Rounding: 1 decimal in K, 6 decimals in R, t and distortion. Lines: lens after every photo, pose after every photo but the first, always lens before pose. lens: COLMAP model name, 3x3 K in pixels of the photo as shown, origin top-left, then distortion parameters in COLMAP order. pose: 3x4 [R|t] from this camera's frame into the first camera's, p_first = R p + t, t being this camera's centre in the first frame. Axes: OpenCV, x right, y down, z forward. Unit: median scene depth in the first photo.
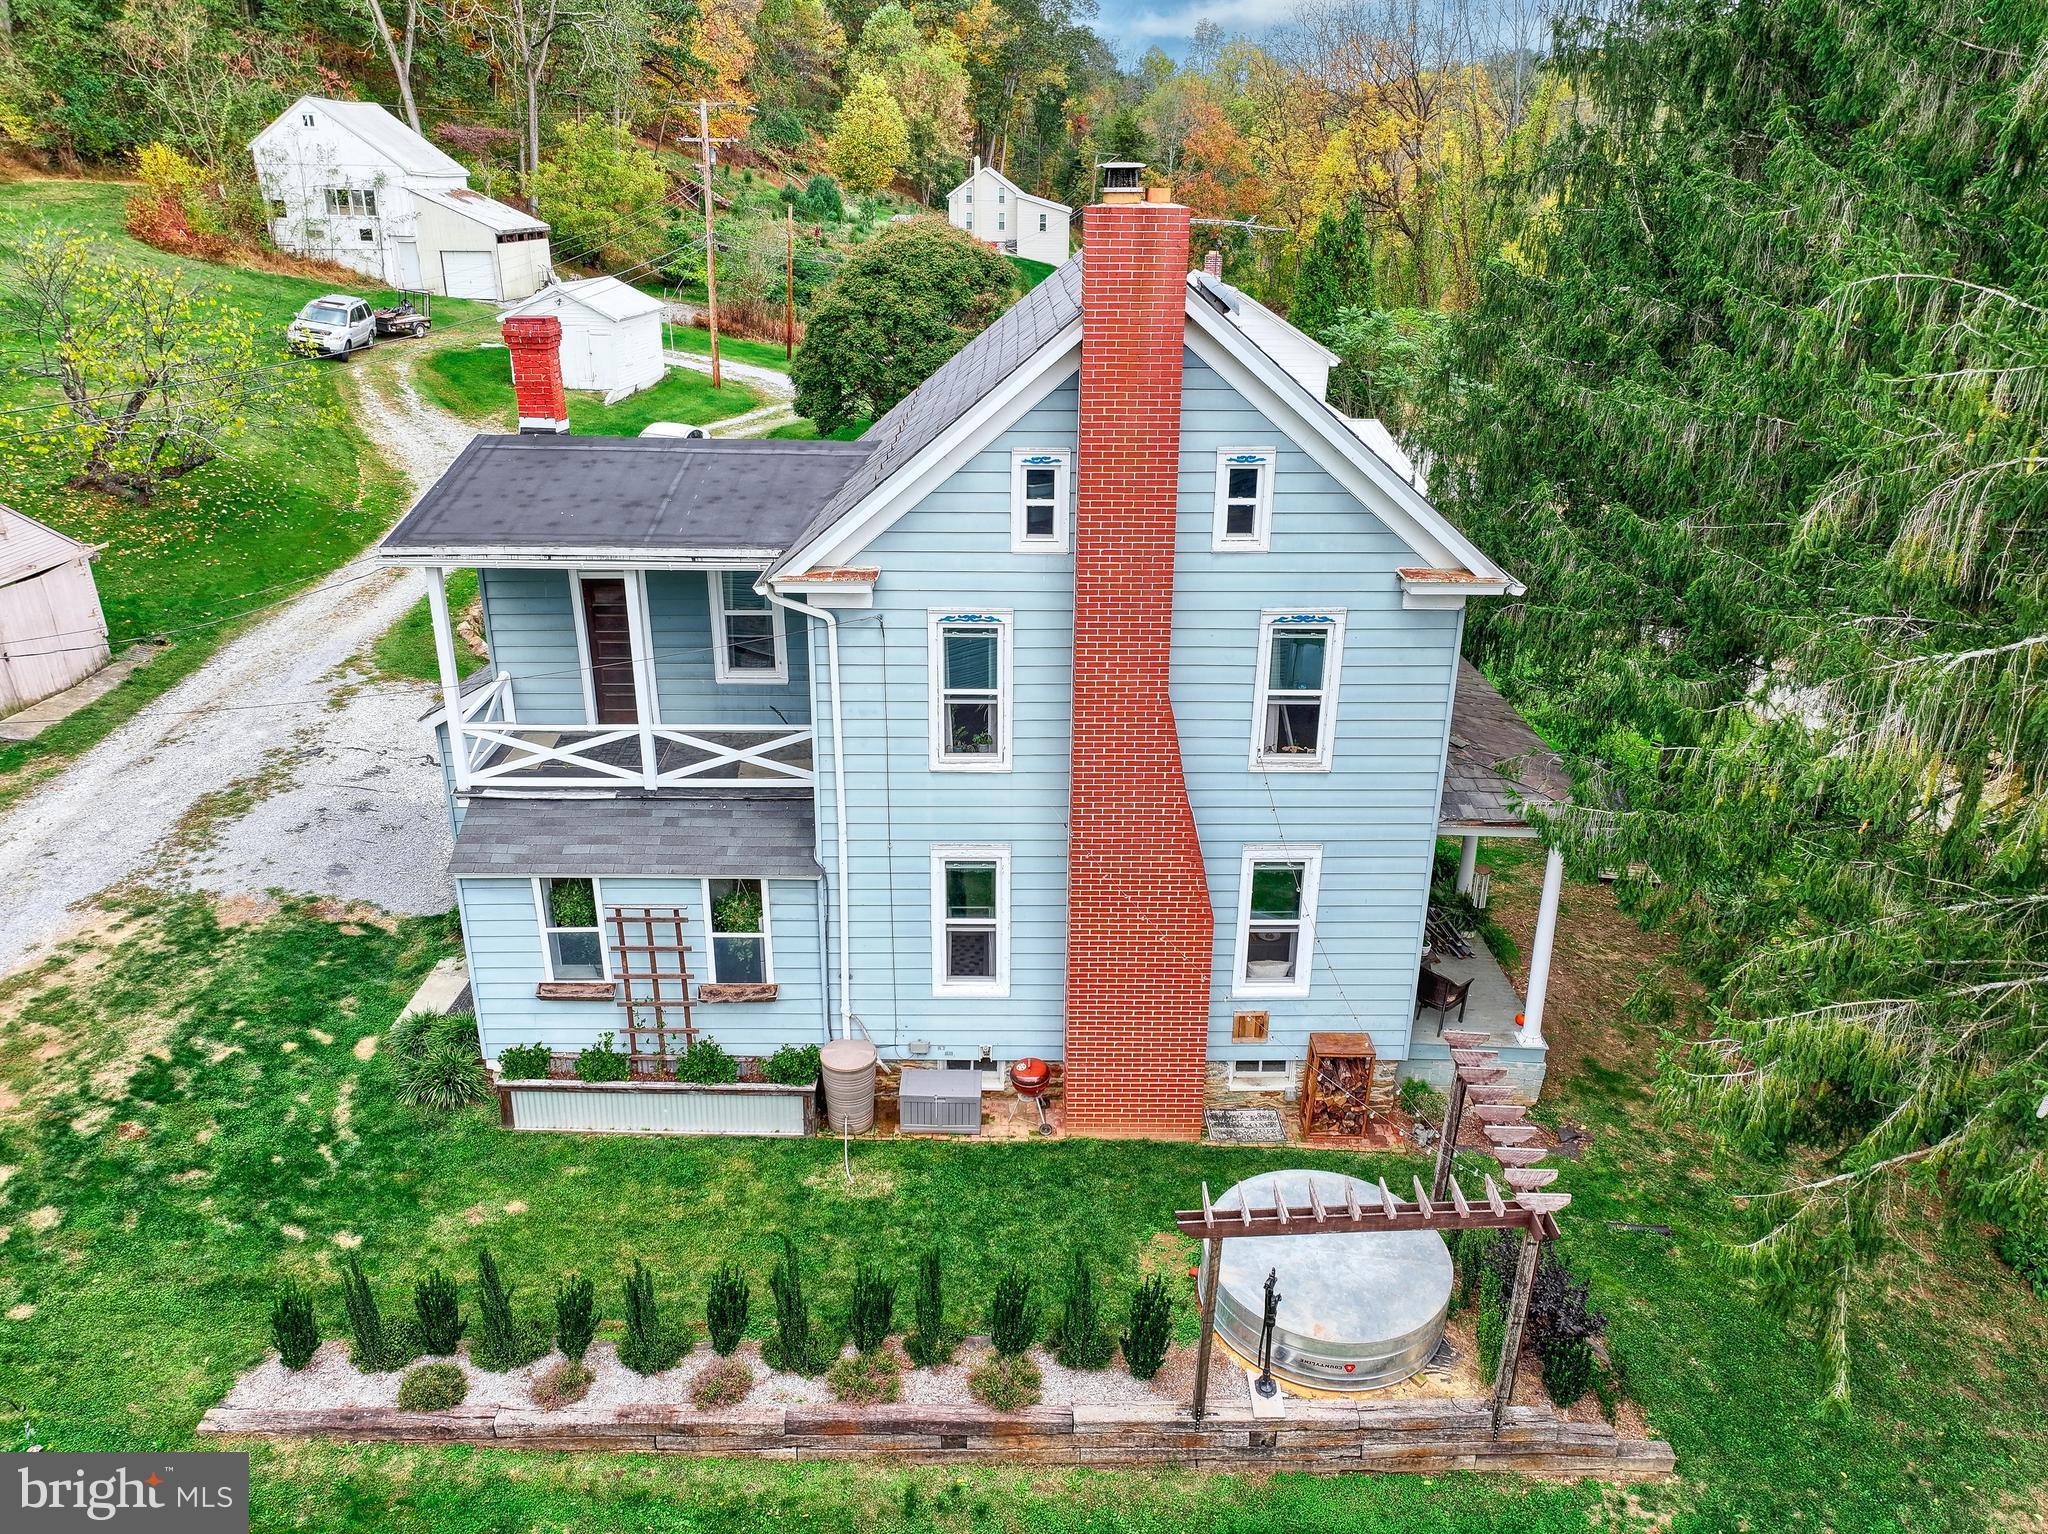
lens RADIAL K [[1443.9, 0, 1024.0], [0, 1443.9, 767.0], [0, 0, 1]] dist [0.006328, 0.003738]
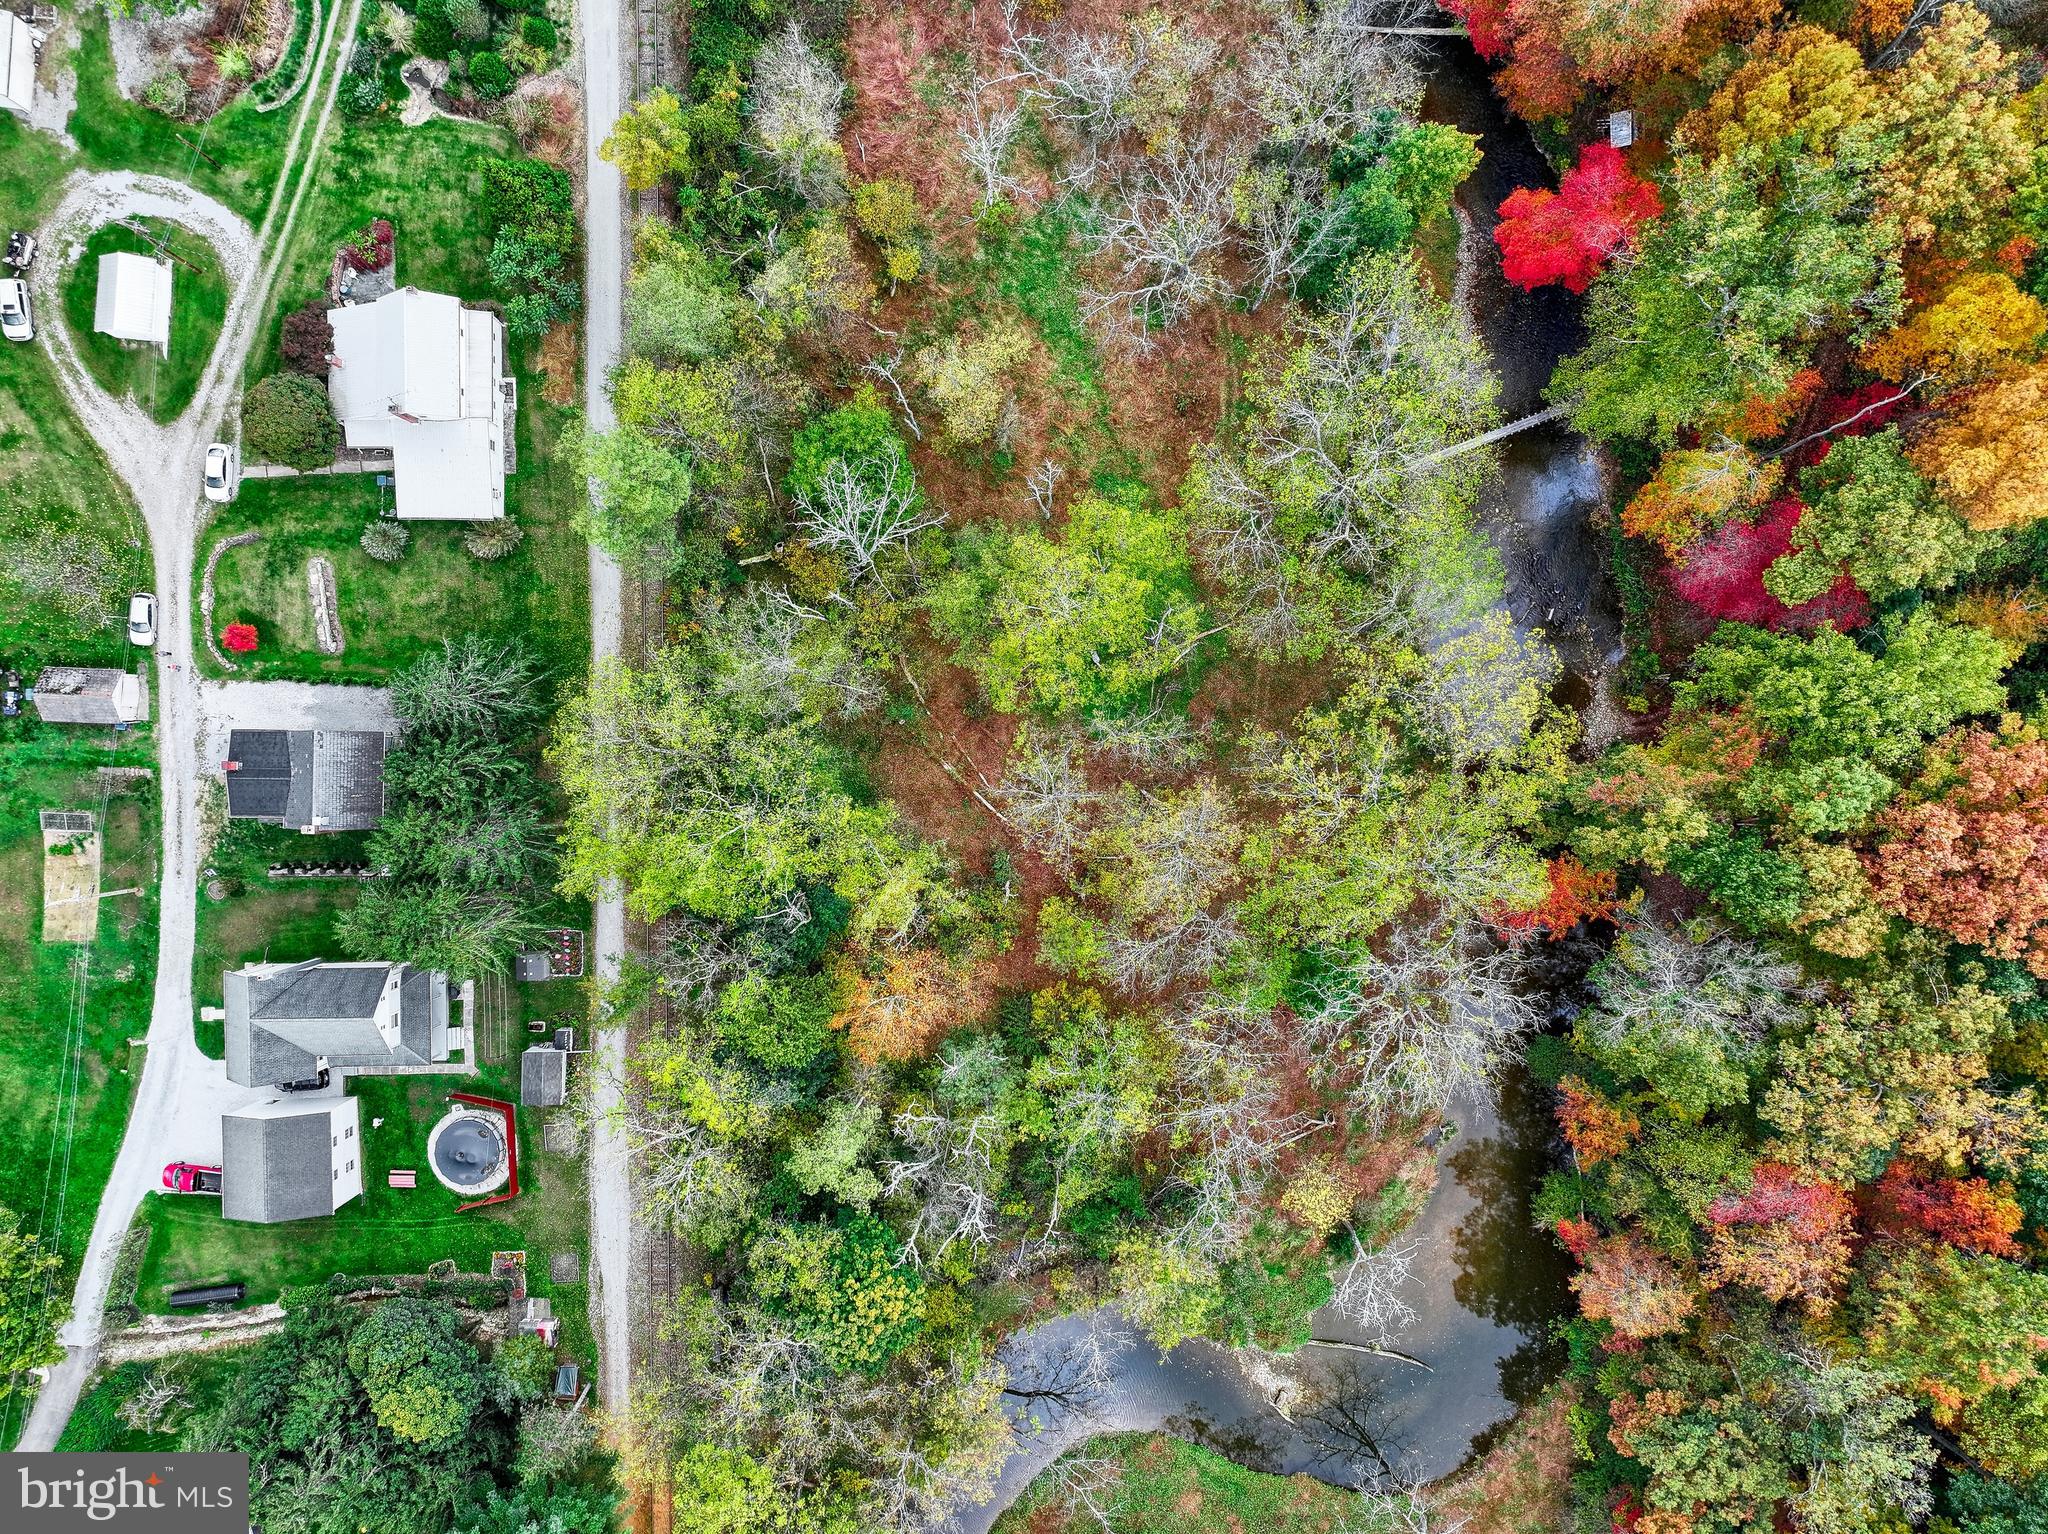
lens RADIAL K [[1441.1, 0, 1024.0], [0, 1441.1, 767.0], [0, 0, 1]] dist [-0.007058, 0.025618]
pose [[0.999669, 0.024375, -0.008203, 3.329800], [-0.001304, 0.366594, 0.930380, -6.453928], [0.025685, -0.930062, 0.366505, -1.239128]]
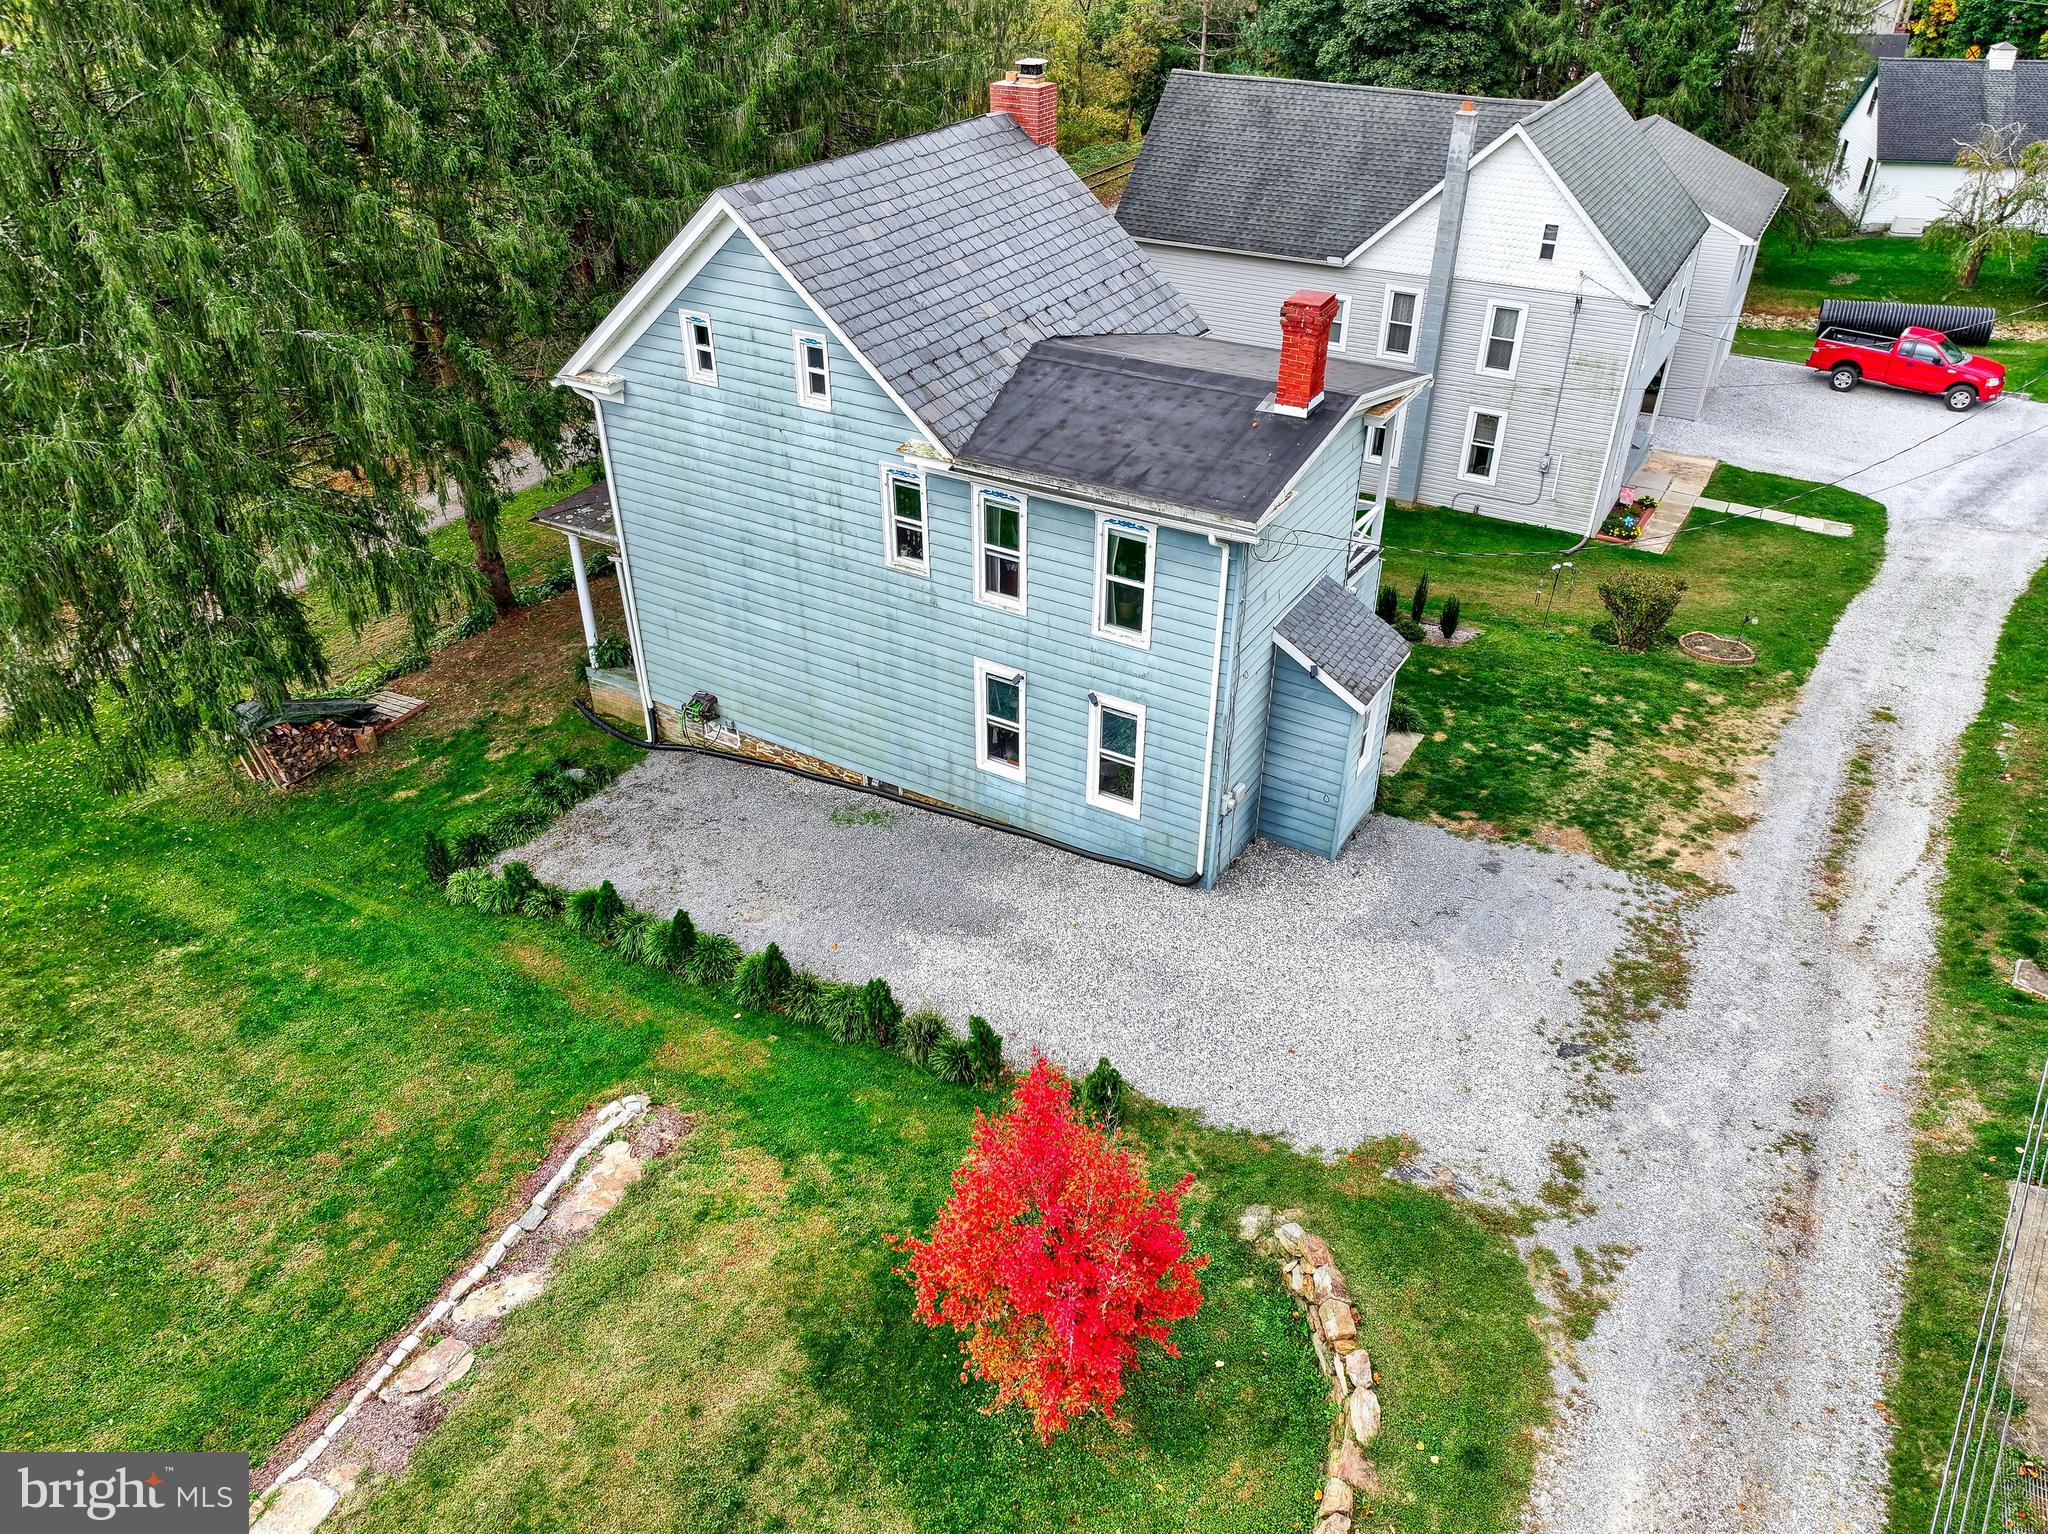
lens RADIAL K [[1443.9, 0, 1024.0], [0, 1443.9, 767.0], [0, 0, 1]] dist [0.006328, 0.003738]
pose [[-0.852108, -0.294491, 0.432651, -0.763556], [0.188463, 0.598557, 0.778595, -1.019207], [-0.488256, 0.744986, -0.454535, 1.954465]]
